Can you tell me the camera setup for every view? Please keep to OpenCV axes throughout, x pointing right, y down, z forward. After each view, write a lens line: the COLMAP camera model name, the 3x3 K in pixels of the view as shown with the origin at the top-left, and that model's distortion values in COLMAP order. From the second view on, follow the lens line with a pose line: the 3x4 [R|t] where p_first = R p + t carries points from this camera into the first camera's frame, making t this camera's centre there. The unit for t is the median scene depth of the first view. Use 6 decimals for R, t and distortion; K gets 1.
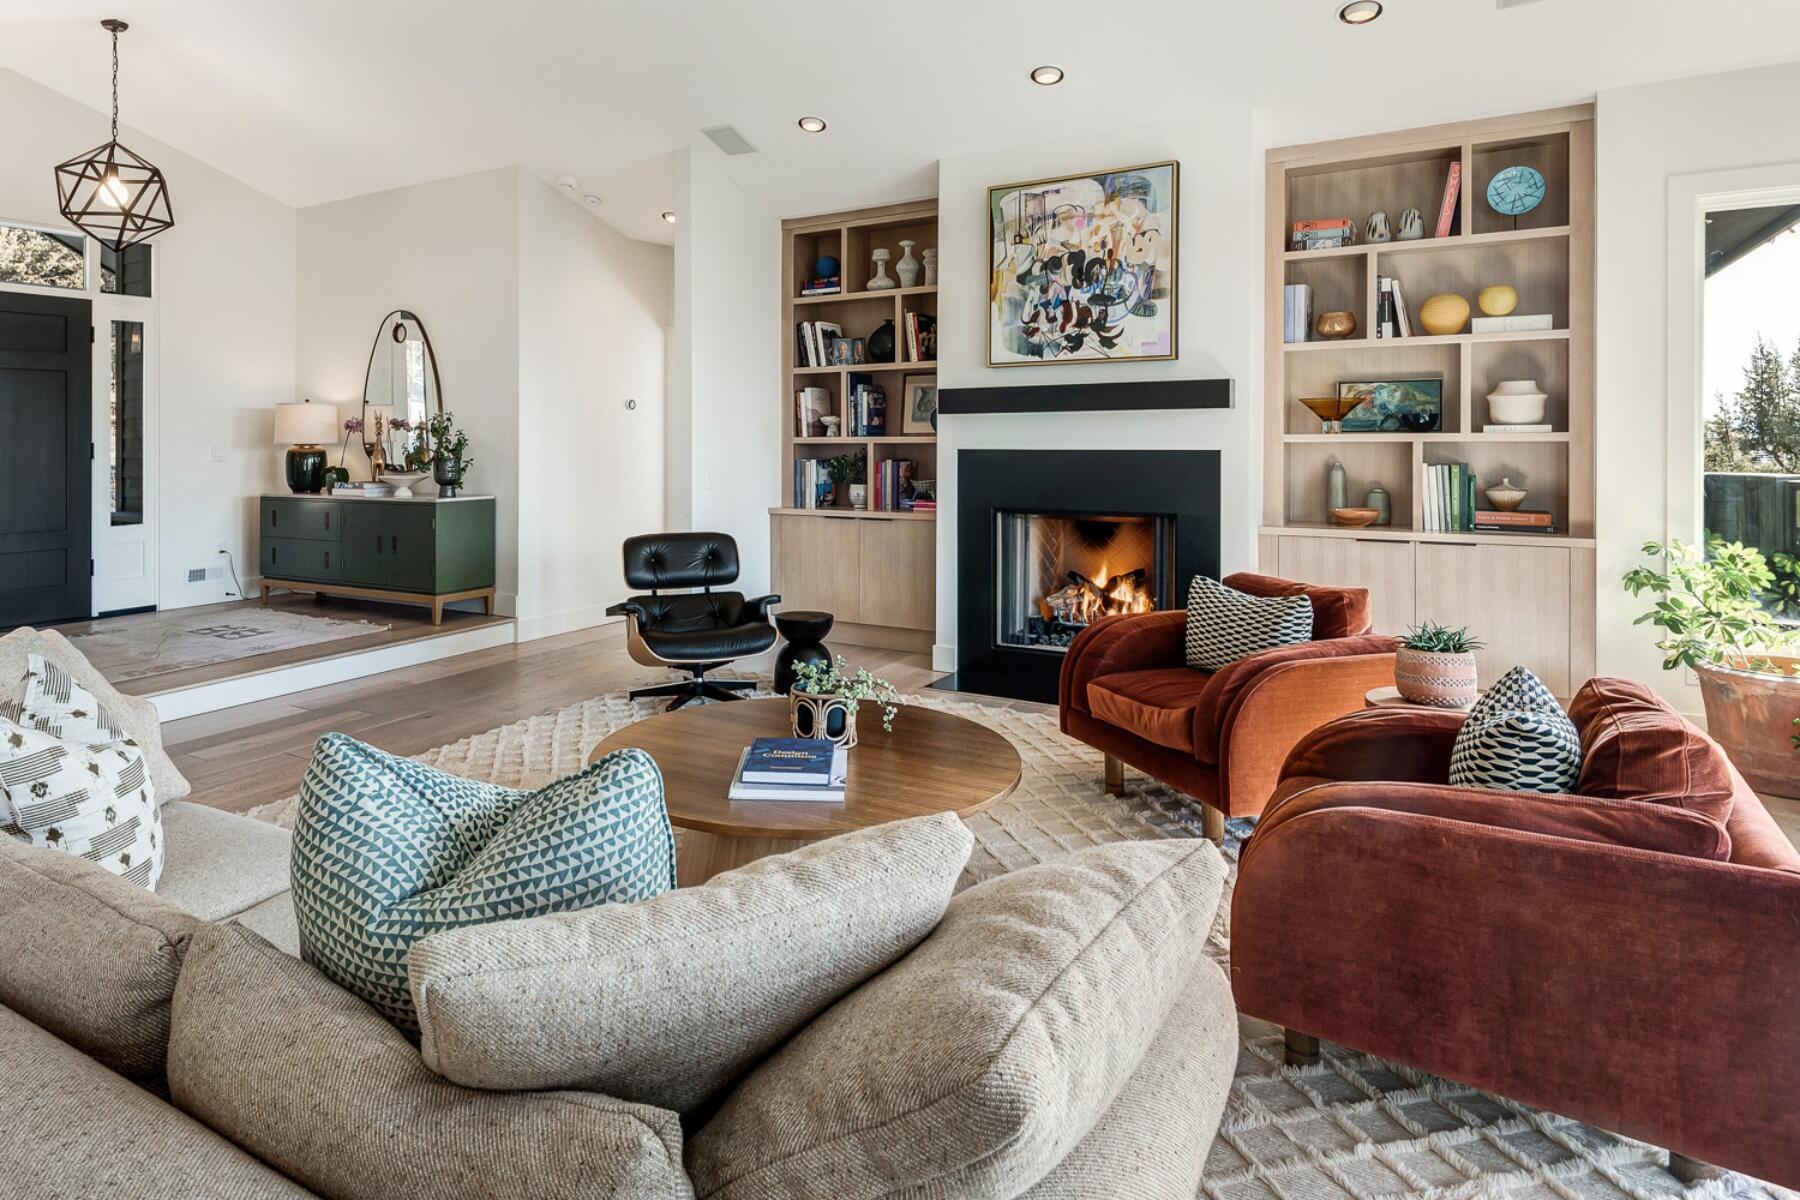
lens RADIAL K [[1035.8, 0, 787.1], [0, 1035.8, 447.9], [0, 0, 1]] dist [0.033196, -0.010914]
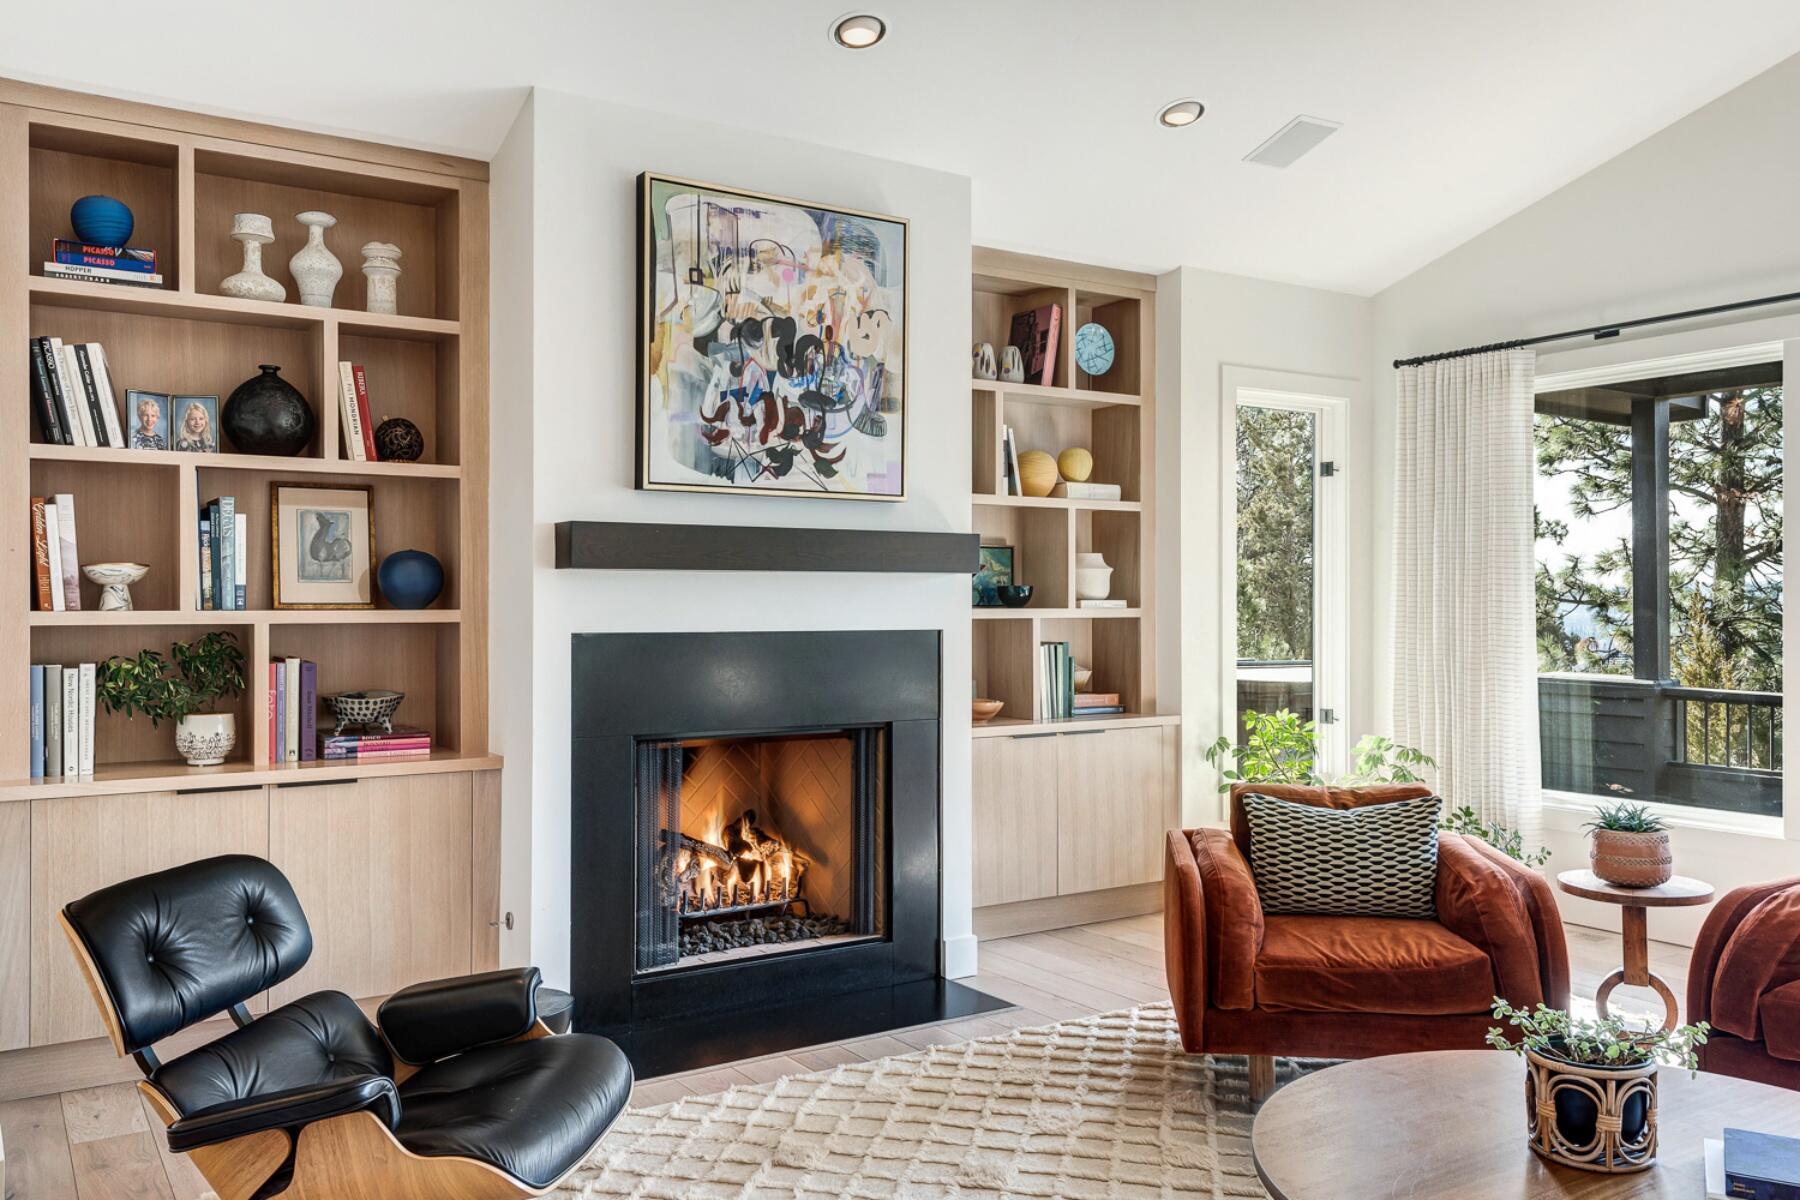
lens RADIAL K [[1418.9, 0, 904.9], [0, 1418.9, 593.7], [0, 0, 1]] dist [0.020248, 0.006029]
pose [[0.415367, 0.013314, 0.909556, -0.469716], [0.007880, 0.999803, -0.018234, -0.005095], [-0.909620, 0.014741, 0.415180, 0.569579]]
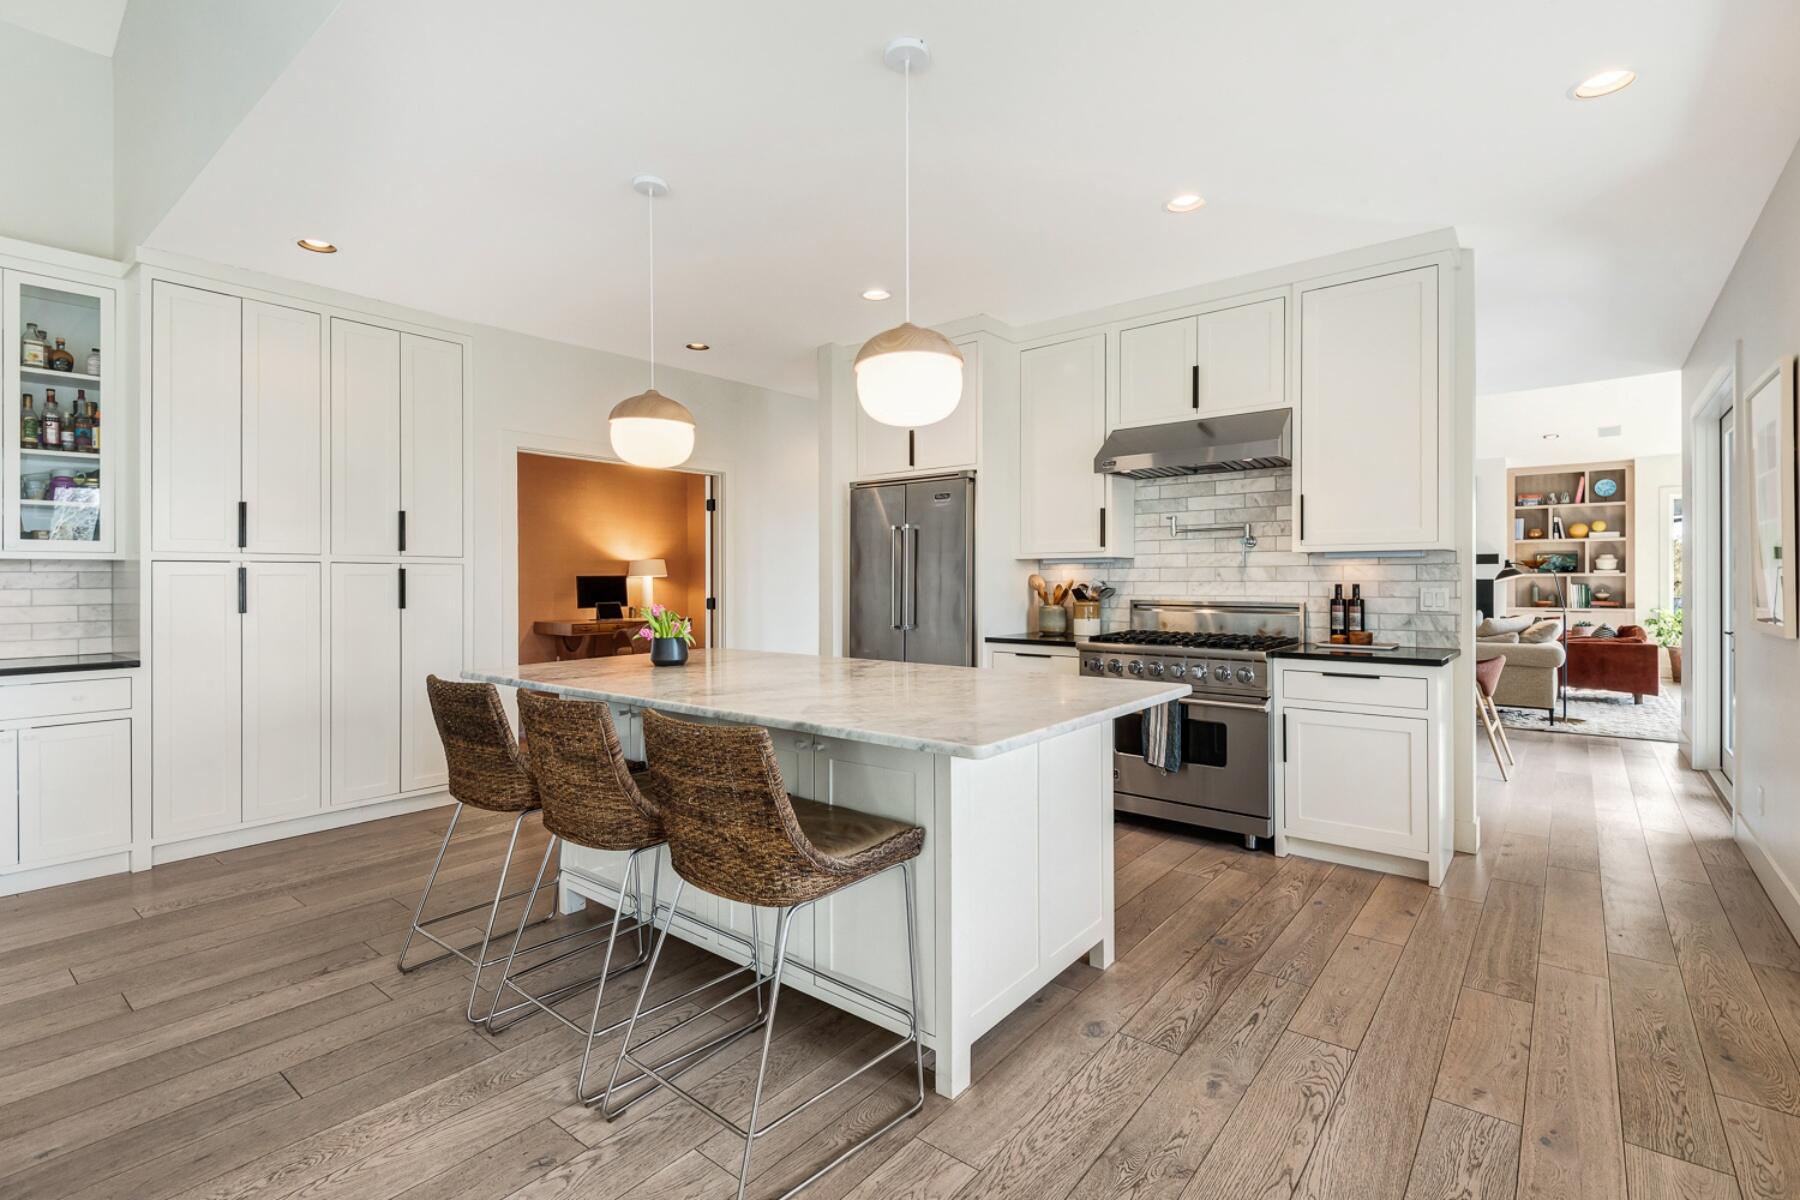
lens RADIAL K [[830.8, 0, 898.6], [0, 830.8, 584.4], [0, 0, 1]] dist [0.019827, -0.008774]
pose [[0.995131, 0.005002, -0.098436, -0.890307], [-0.005950, 0.999939, -0.009337, 0.044515], [0.098383, 0.009877, 0.995100, -1.304900]]
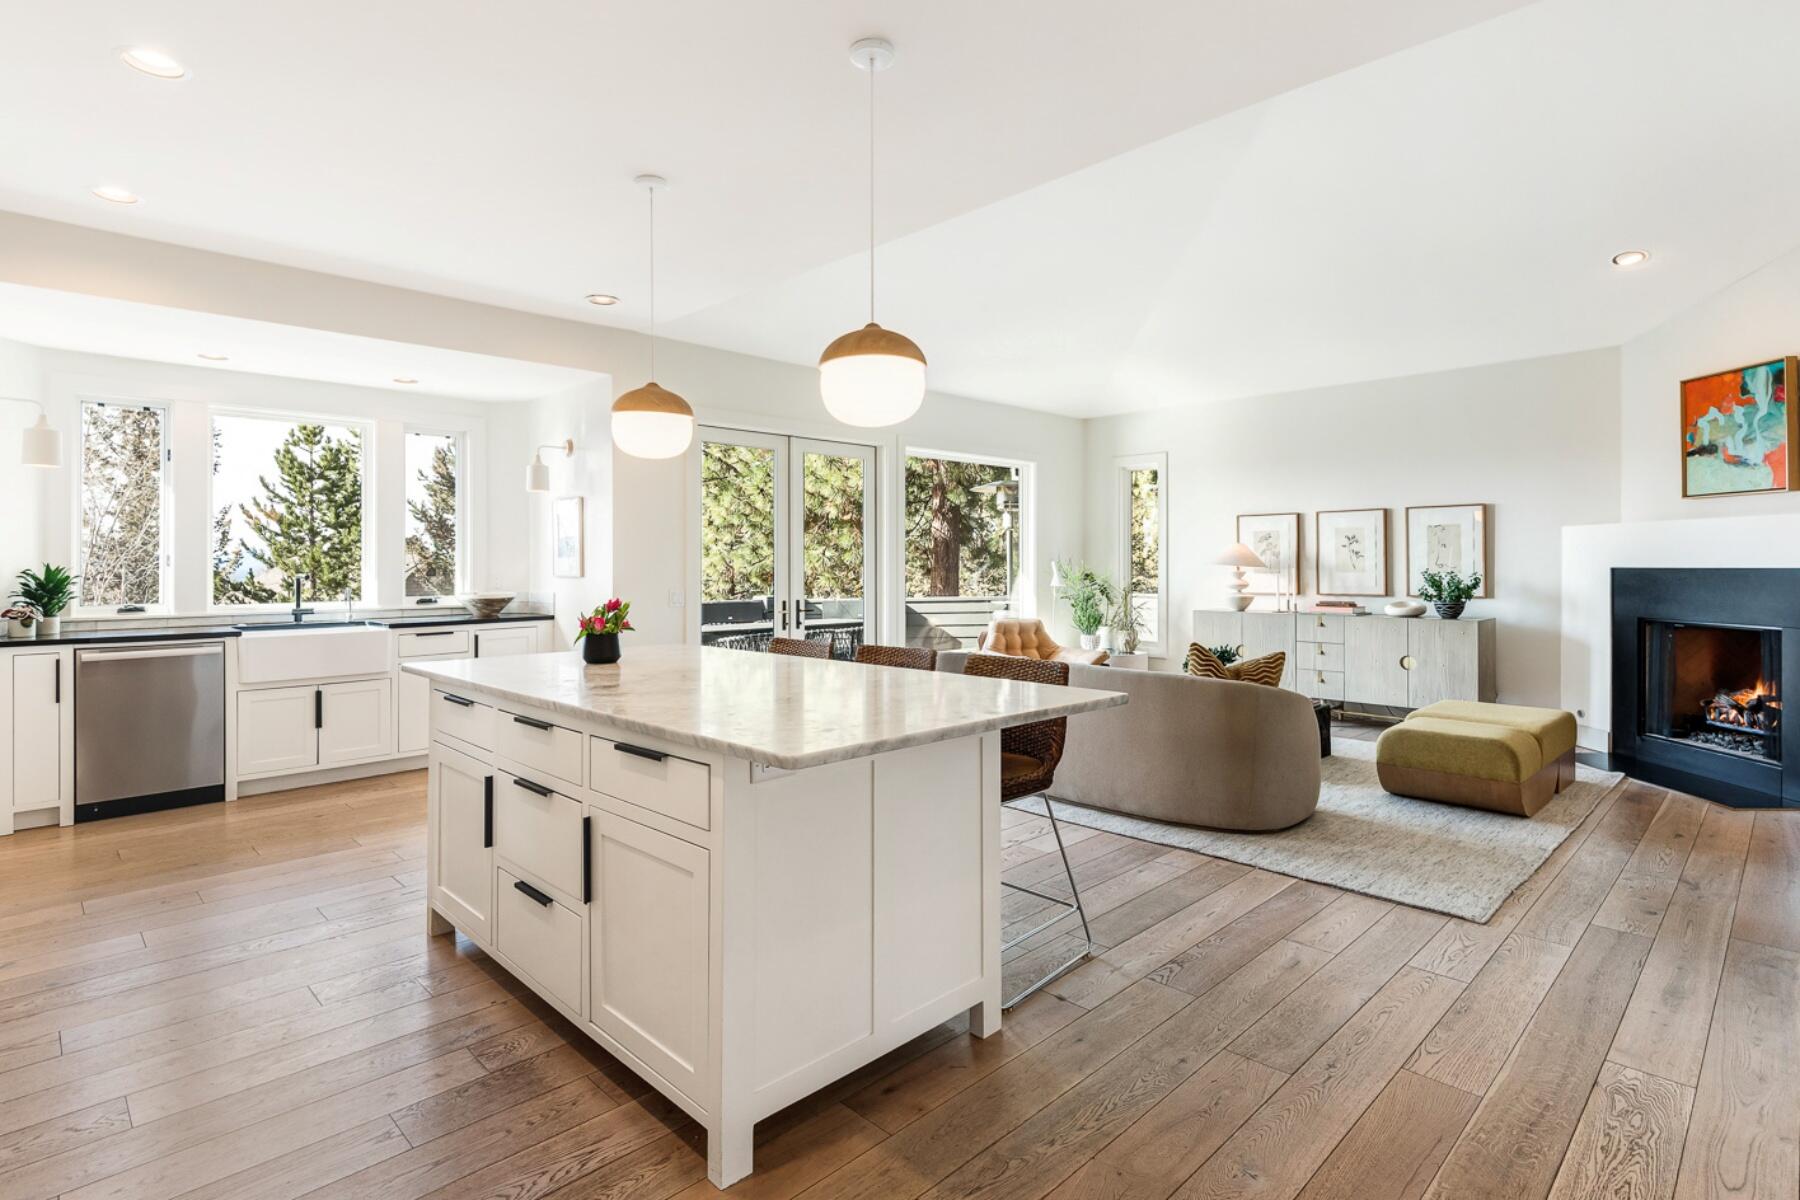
lens RADIAL K [[904.6, 0, 881.1], [0, 904.6, 556.5], [0, 0, 1]] dist [0.025208, -0.012520]
pose [[-0.976903, 0.013943, 0.213227, -1.230793], [0.015364, 0.999869, 0.005011, 0.025116], [-0.213130, 0.008171, -0.976990, -0.257399]]
